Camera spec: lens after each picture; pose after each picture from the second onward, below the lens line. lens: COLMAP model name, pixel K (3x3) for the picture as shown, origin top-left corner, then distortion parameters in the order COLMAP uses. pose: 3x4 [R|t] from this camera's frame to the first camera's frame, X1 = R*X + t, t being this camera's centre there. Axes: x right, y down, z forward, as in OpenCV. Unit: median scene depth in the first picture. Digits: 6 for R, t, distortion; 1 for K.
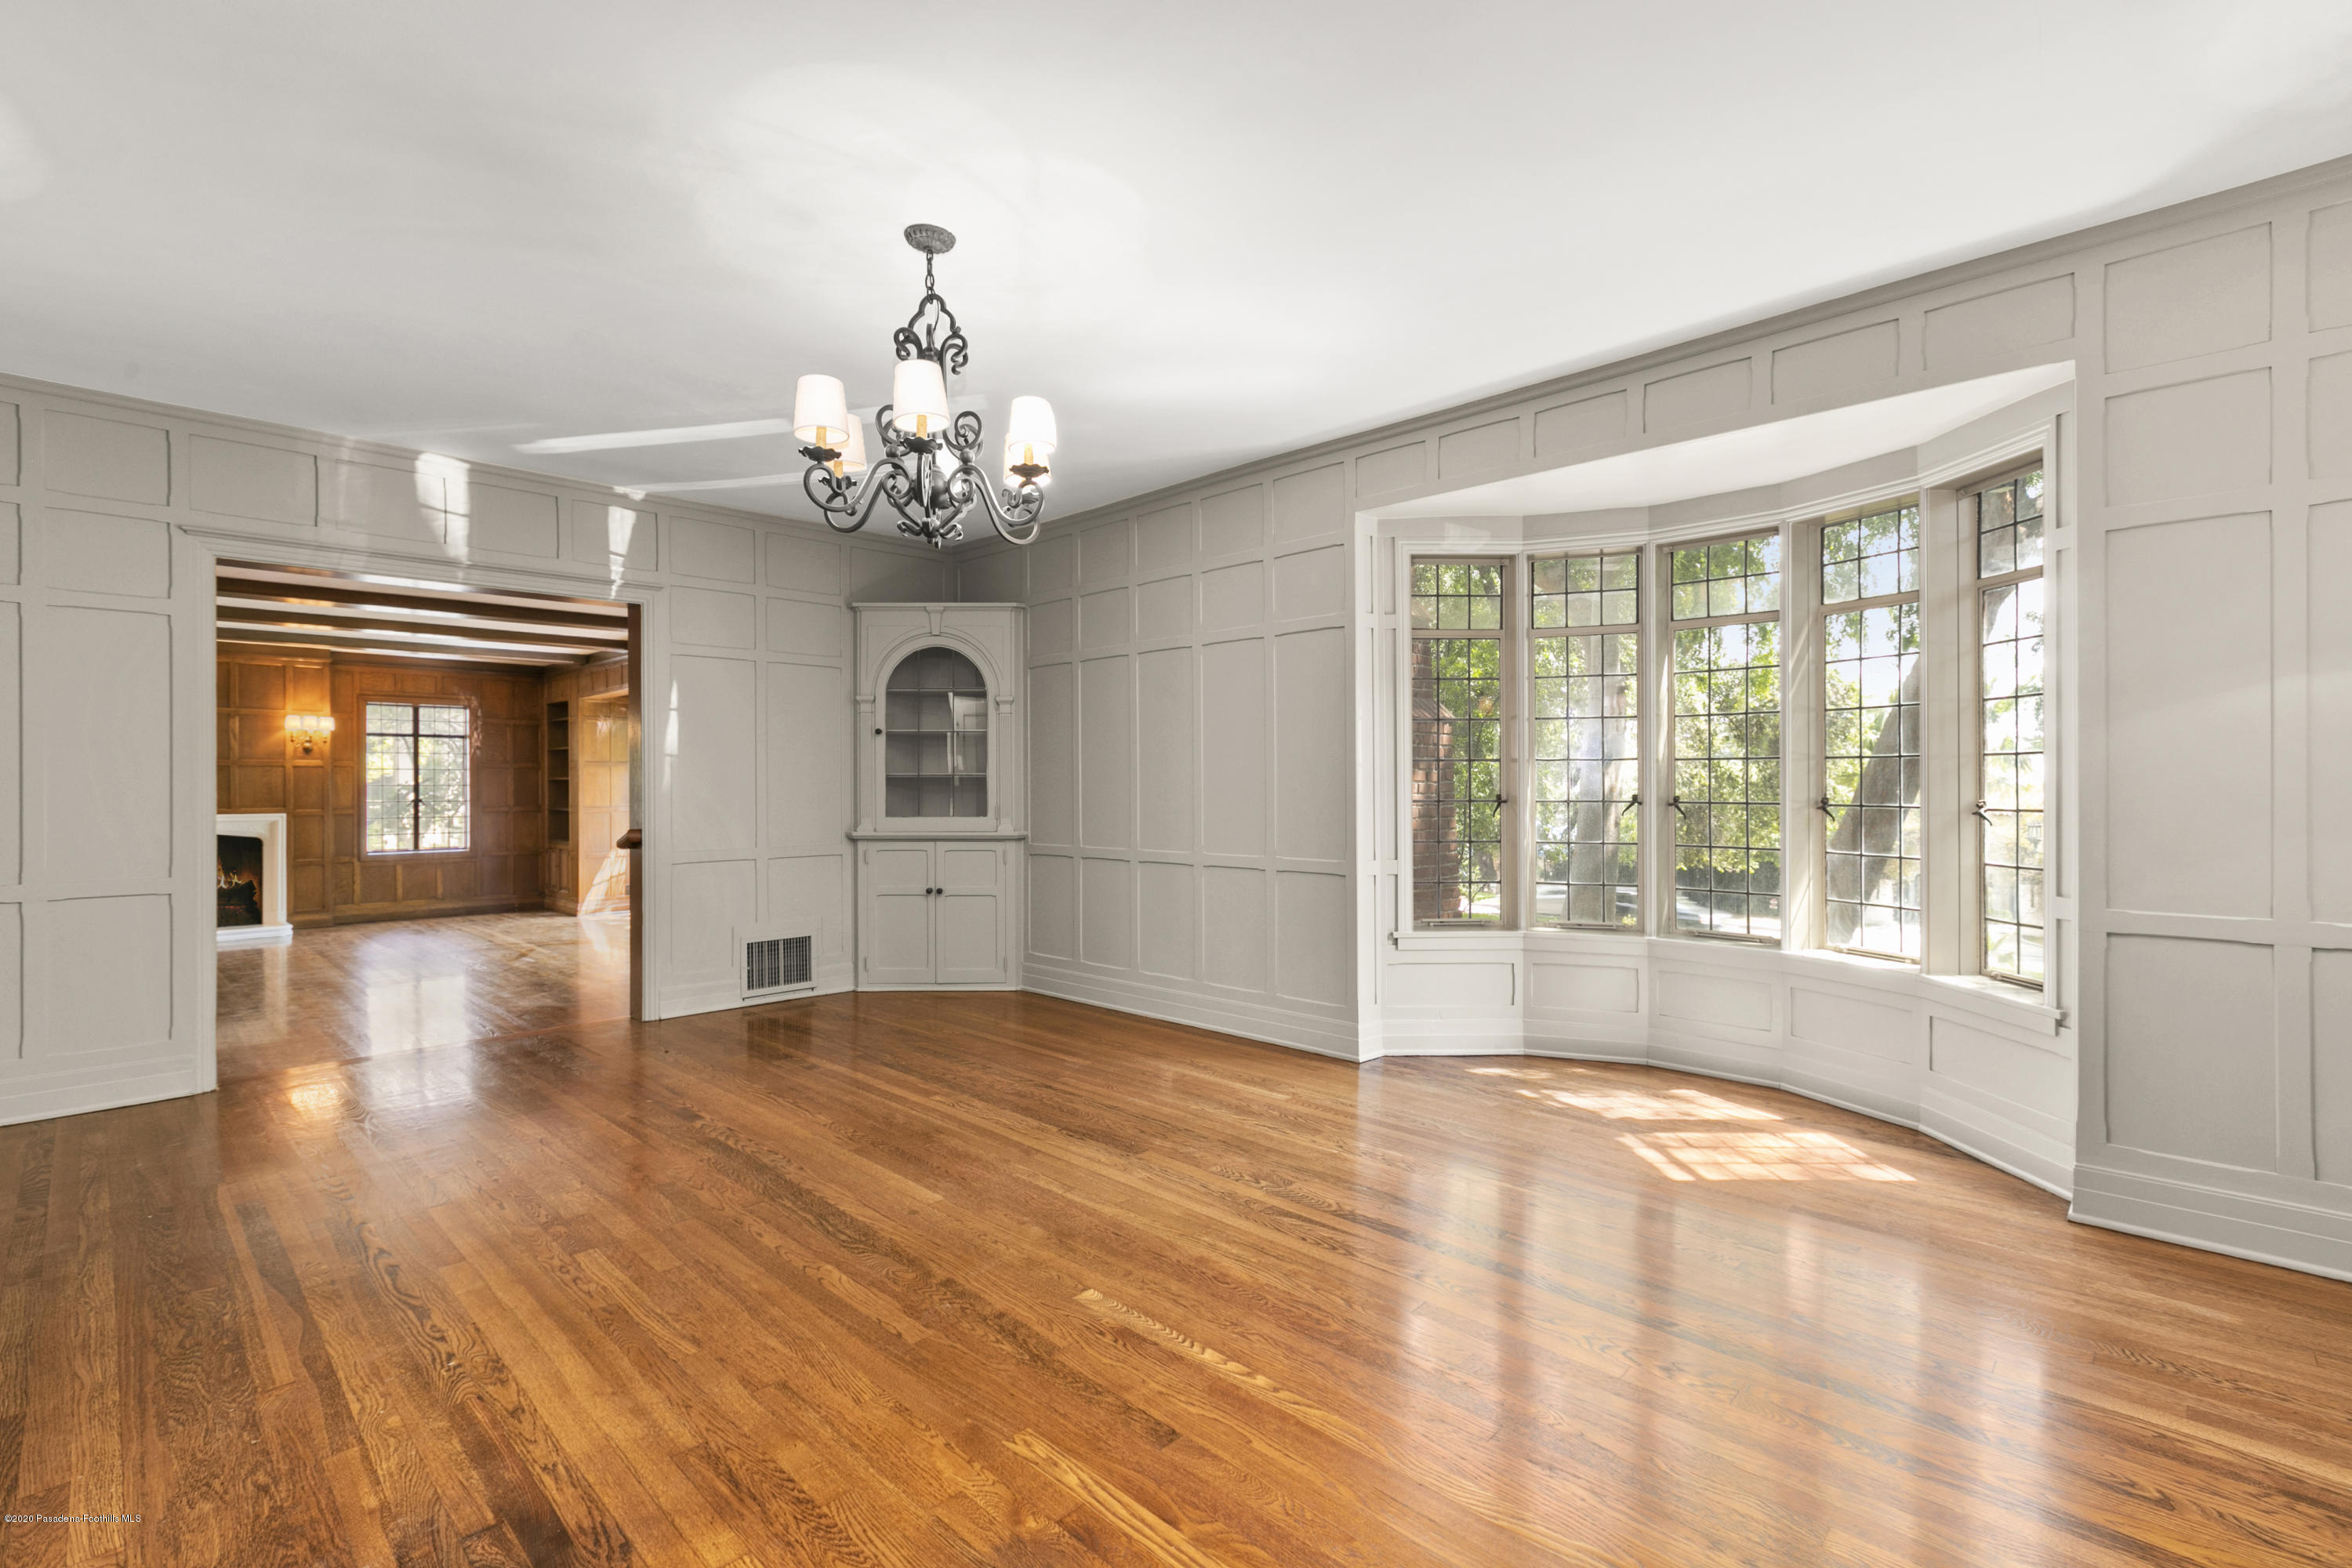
lens RADIAL K [[1043.4, 0, 1176.0], [0, 1043.4, 784.0], [0, 0, 1]] dist [0.000246, 0.000278]
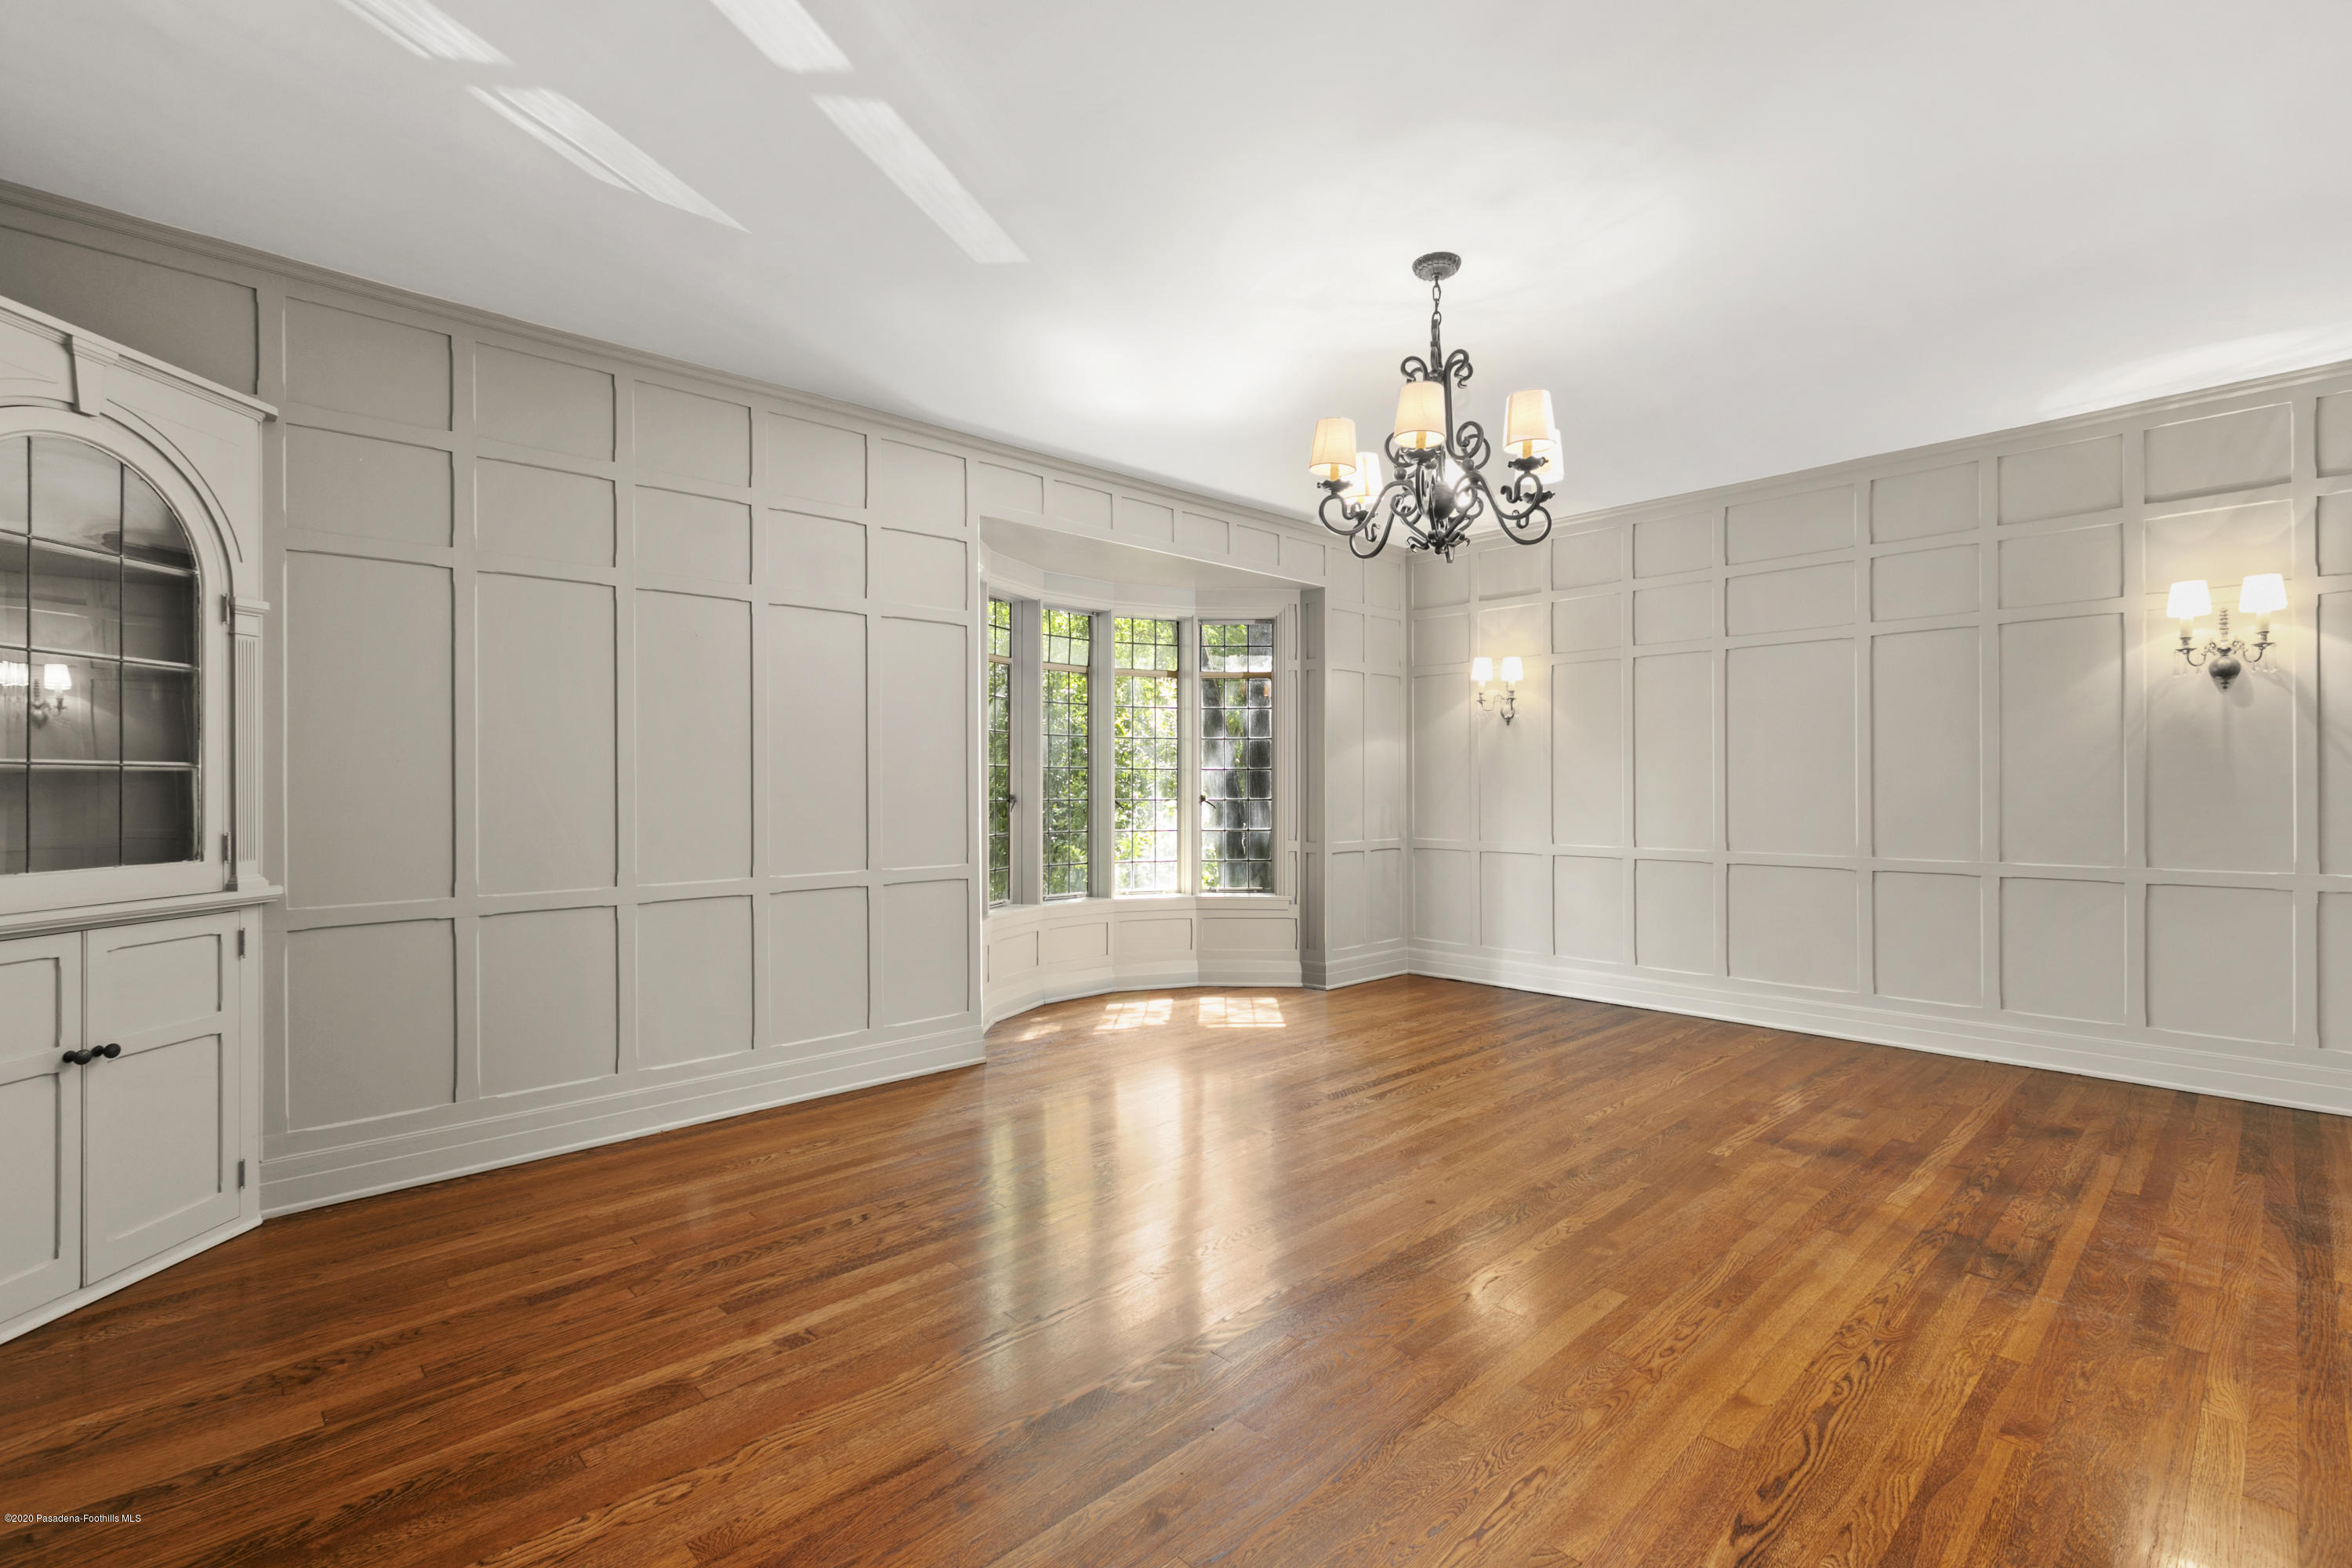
lens RADIAL K [[1043.4, 0, 1176.0], [0, 1043.4, 784.0], [0, 0, 1]] dist [0.000246, 0.000278]
pose [[0.052215, 0.006309, 0.998616, -1.742401], [0.003971, 0.999971, -0.006525, 0.011977], [-0.998628, 0.004306, 0.052188, 1.620330]]
